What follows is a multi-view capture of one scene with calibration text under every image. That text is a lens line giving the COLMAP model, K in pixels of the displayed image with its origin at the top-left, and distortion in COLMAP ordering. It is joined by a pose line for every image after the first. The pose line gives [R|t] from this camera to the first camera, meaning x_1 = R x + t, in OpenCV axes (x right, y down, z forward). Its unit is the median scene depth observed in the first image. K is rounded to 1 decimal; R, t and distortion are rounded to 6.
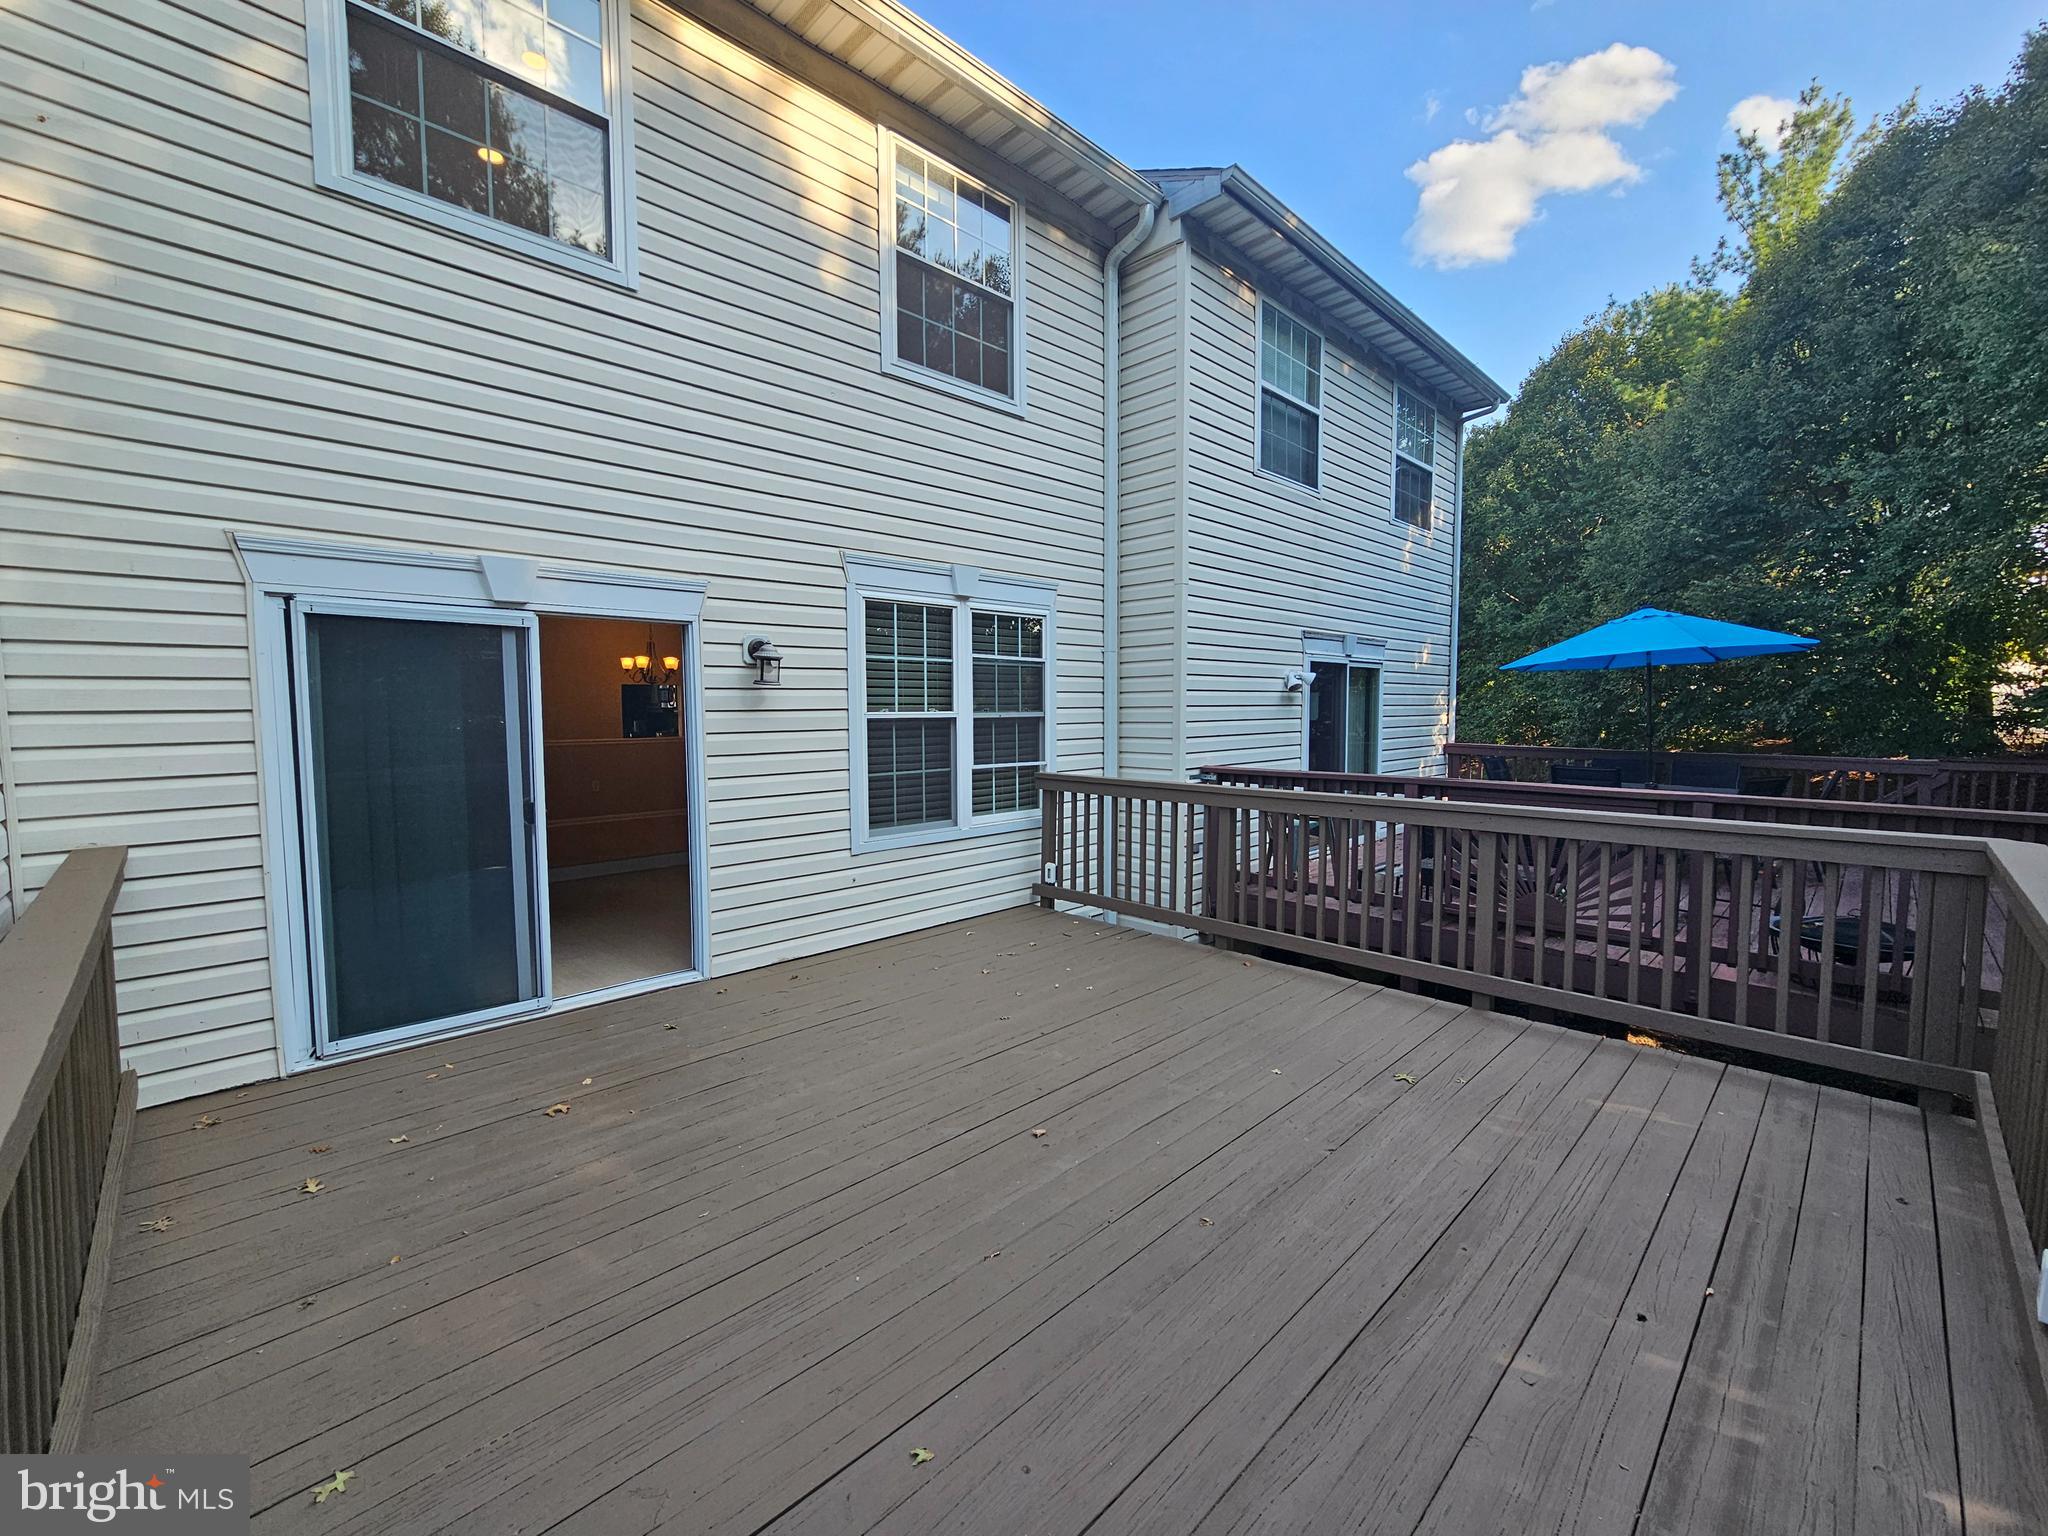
lens RADIAL K [[840.6, 0, 1012.5], [0, 840.6, 765.9], [0, 0, 1]] dist [-0.000441, -0.000555]
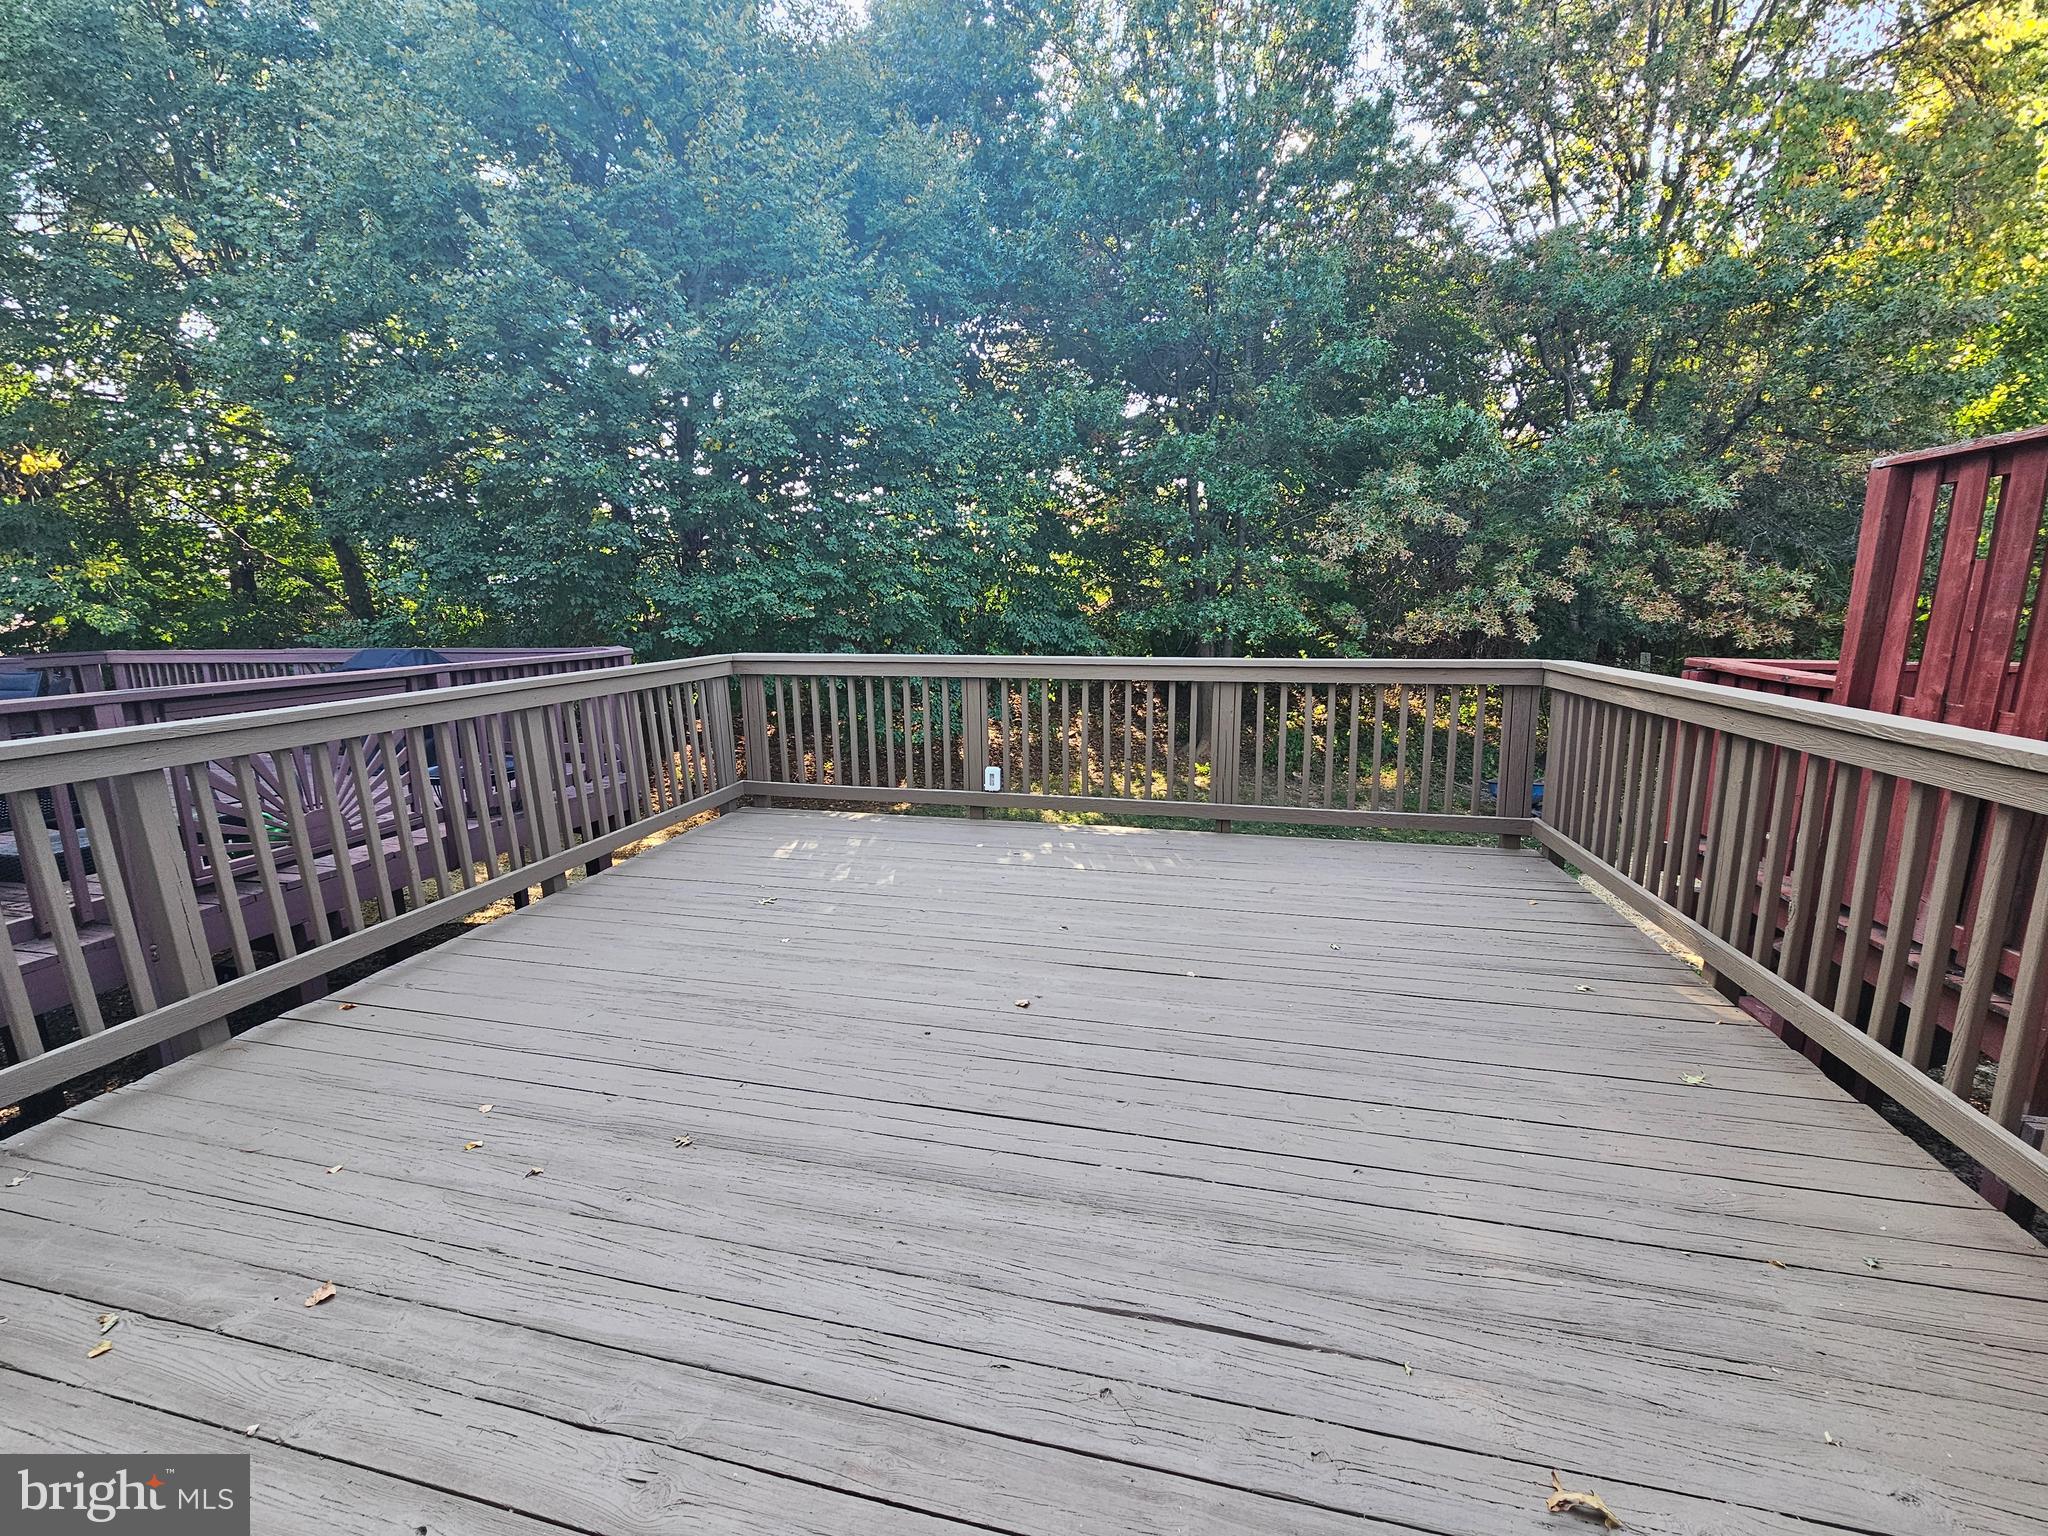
lens RADIAL K [[840.6, 0, 1012.5], [0, 840.6, 765.9], [0, 0, 1]] dist [-0.000441, -0.000555]
pose [[-0.540435, -0.149113, 0.828067, -0.482391], [0.072663, 0.972222, 0.222494, -0.028772], [-0.838242, 0.180413, -0.514588, 0.973225]]
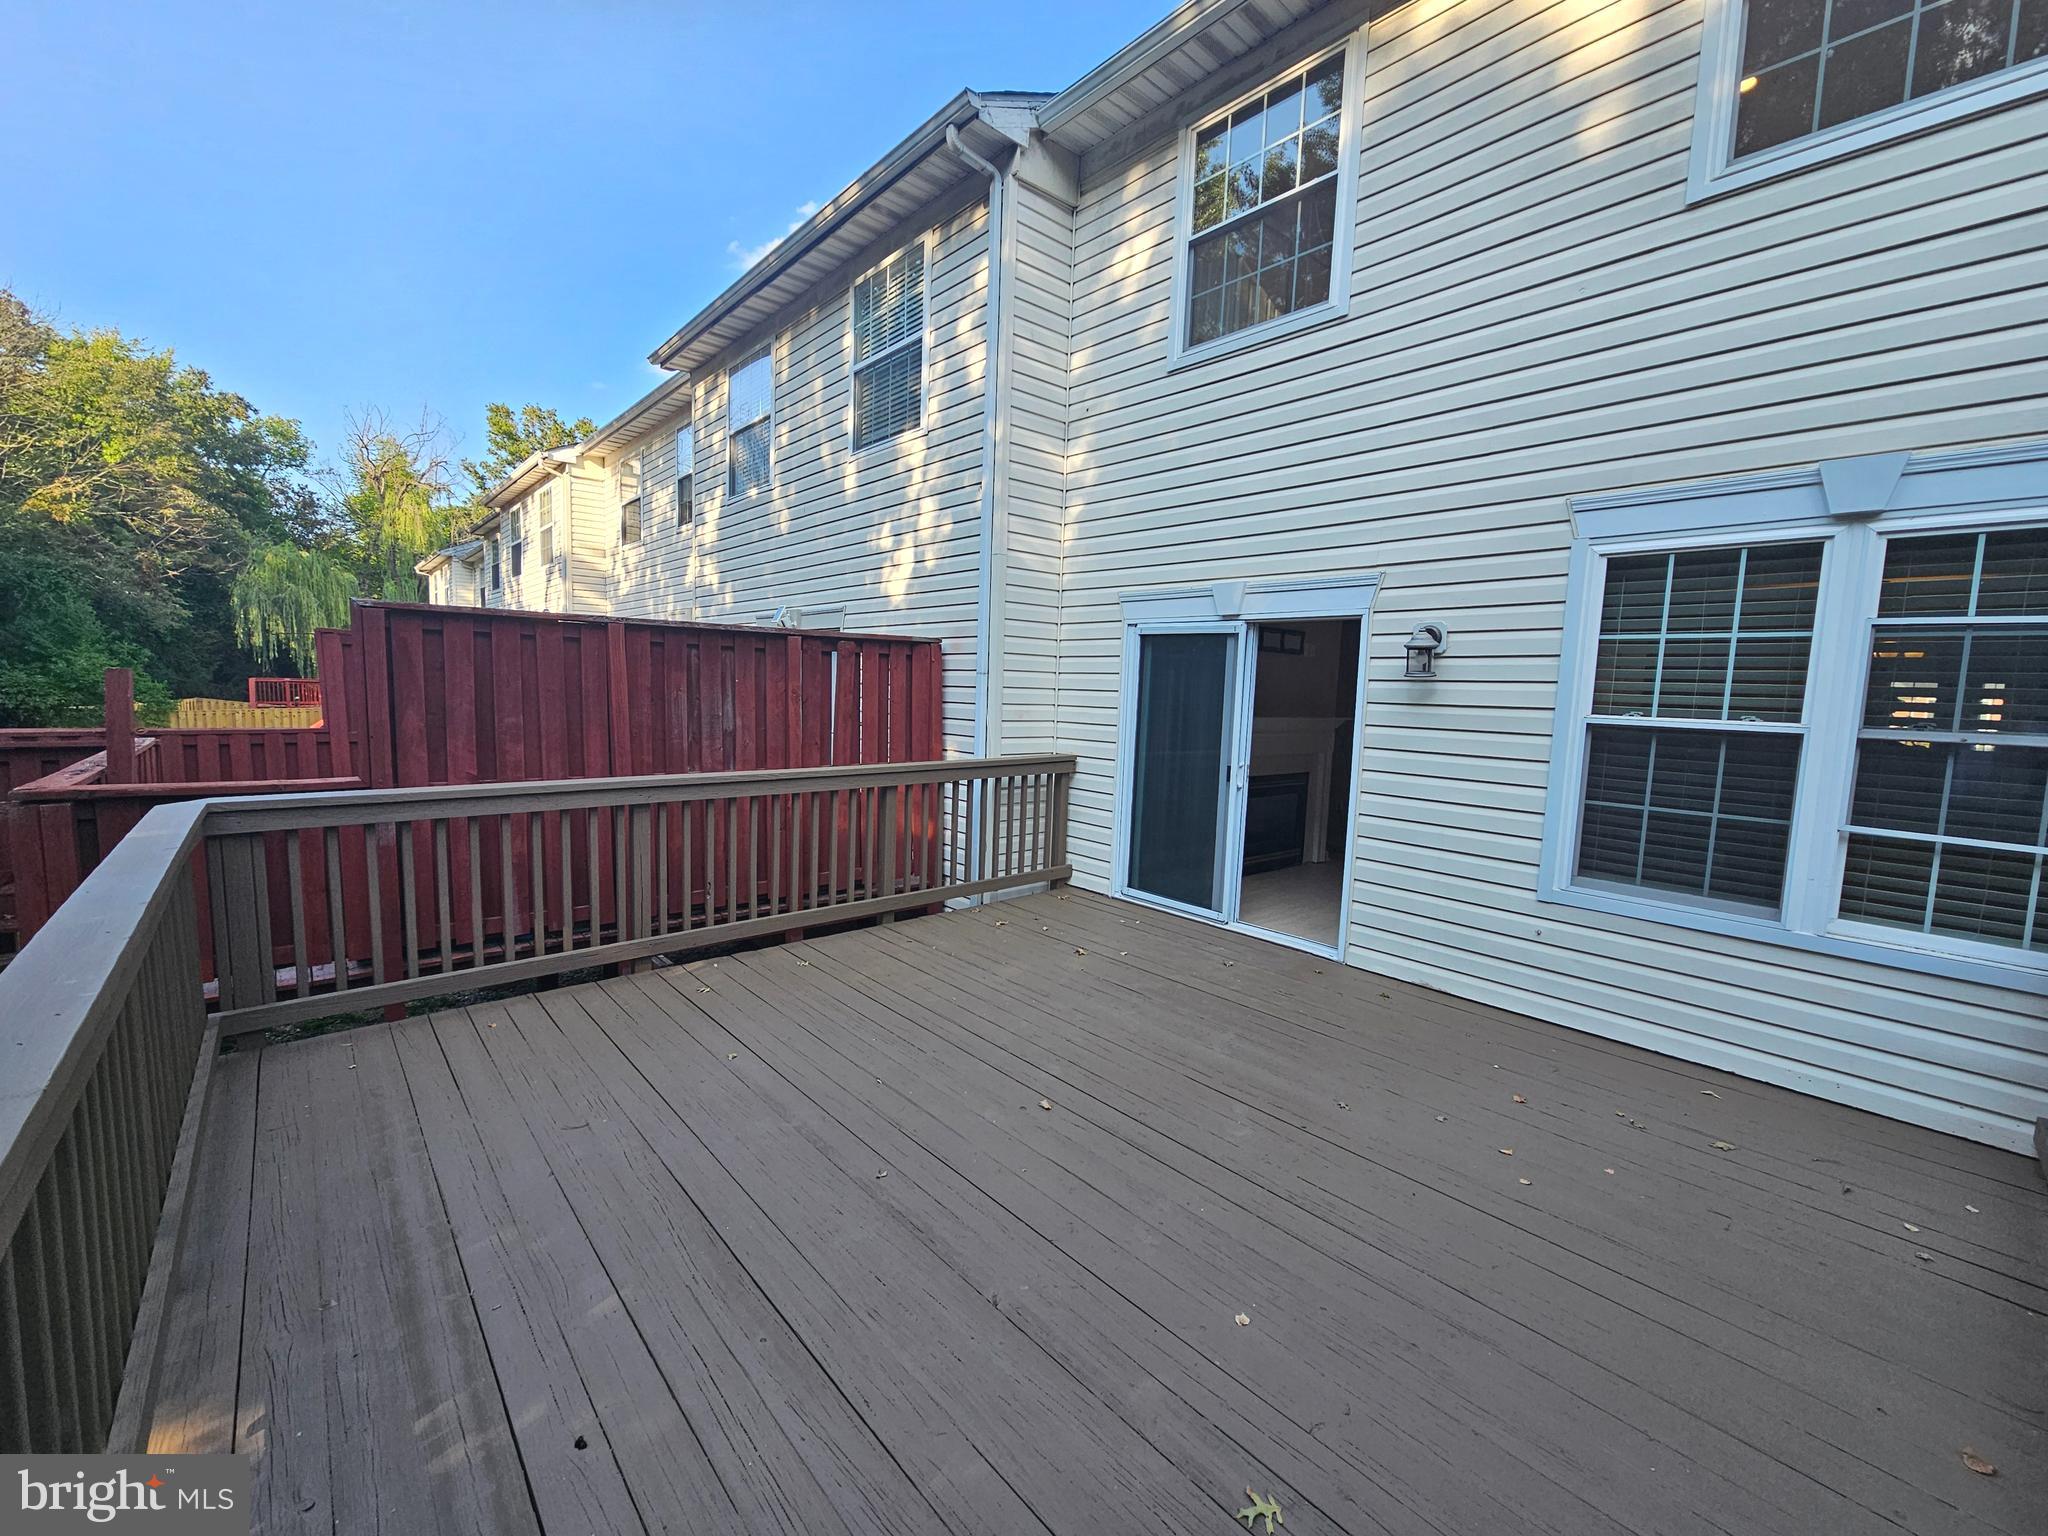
lens RADIAL K [[840.6, 0, 1012.5], [0, 840.6, 765.9], [0, 0, 1]] dist [-0.000441, -0.000555]
pose [[-0.049589, 0.101056, -0.993644, 0.683411], [-0.100344, 0.989330, 0.105625, -0.055394], [0.993716, 0.104944, -0.038919, 0.640763]]
